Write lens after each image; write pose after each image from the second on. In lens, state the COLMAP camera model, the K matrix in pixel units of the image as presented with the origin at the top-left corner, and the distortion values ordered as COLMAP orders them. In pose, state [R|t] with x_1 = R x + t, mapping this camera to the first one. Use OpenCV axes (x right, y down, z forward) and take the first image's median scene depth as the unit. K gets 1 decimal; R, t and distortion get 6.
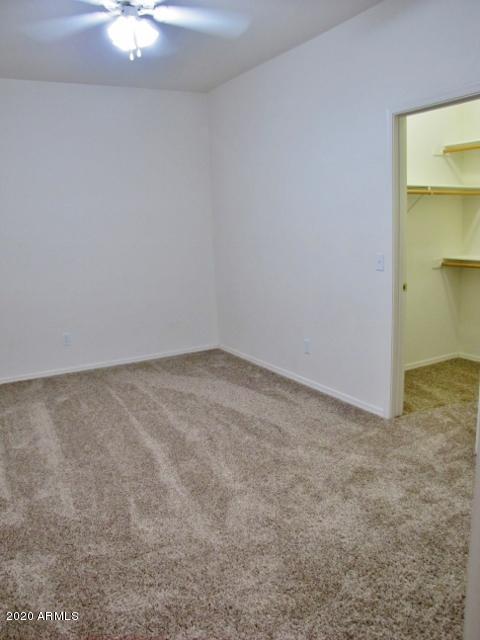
lens RADIAL K [[524.1, 0, 240.0], [0, 524.1, 320.0], [0, 0, 1]] dist [-0.195215, 0.196964]
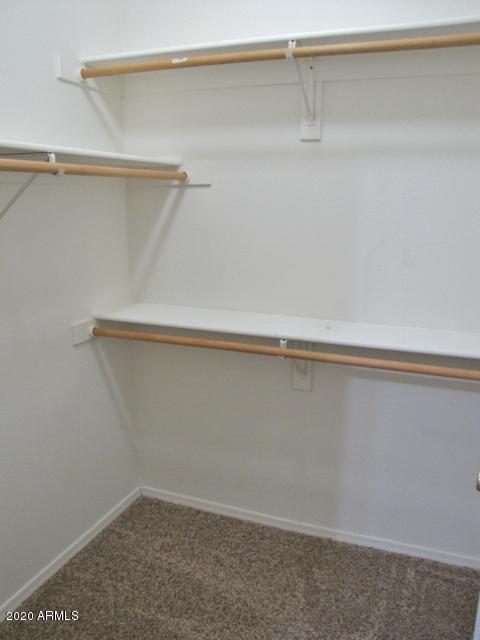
lens RADIAL K [[524.1, 0, 240.0], [0, 524.1, 320.0], [0, 0, 1]] dist [-0.195215, 0.196964]
pose [[0.770116, -0.108201, 0.628660, 0.216746], [0.077715, 0.994083, 0.075893, -0.147348], [-0.633152, -0.009590, 0.773968, 0.581479]]
